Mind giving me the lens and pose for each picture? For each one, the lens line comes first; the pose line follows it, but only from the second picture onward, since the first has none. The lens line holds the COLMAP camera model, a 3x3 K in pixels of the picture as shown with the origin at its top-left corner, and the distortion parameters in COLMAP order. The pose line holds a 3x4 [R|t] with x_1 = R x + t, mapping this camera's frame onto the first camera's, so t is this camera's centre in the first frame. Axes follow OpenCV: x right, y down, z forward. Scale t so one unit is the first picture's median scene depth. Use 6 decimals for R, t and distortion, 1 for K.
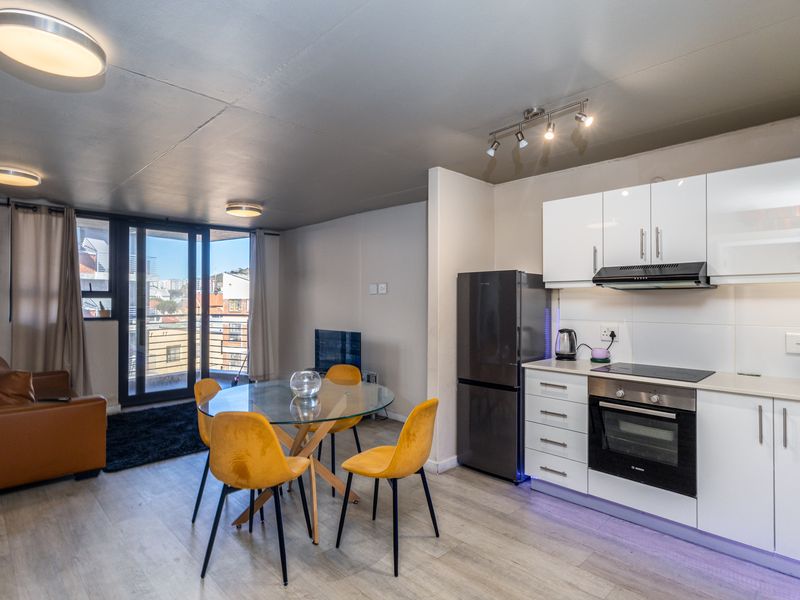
lens RADIAL K [[445.1, 0, 398.4], [0, 445.1, 299.3], [0, 0, 1]] dist [0.013869, -0.000064]
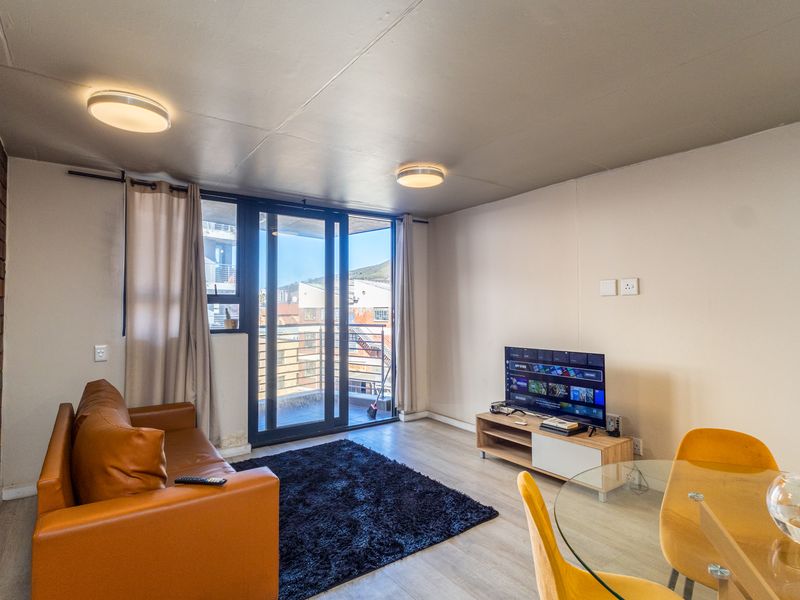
lens RADIAL K [[445.1, 0, 397.8], [0, 445.1, 296.7], [0, 0, 1]] dist [0.013869, -0.000064]
pose [[0.988802, -0.009360, -0.148941, -0.197349], [0.005800, 0.999687, -0.024317, 0.003717], [0.149122, 0.023181, 0.988547, 0.216823]]
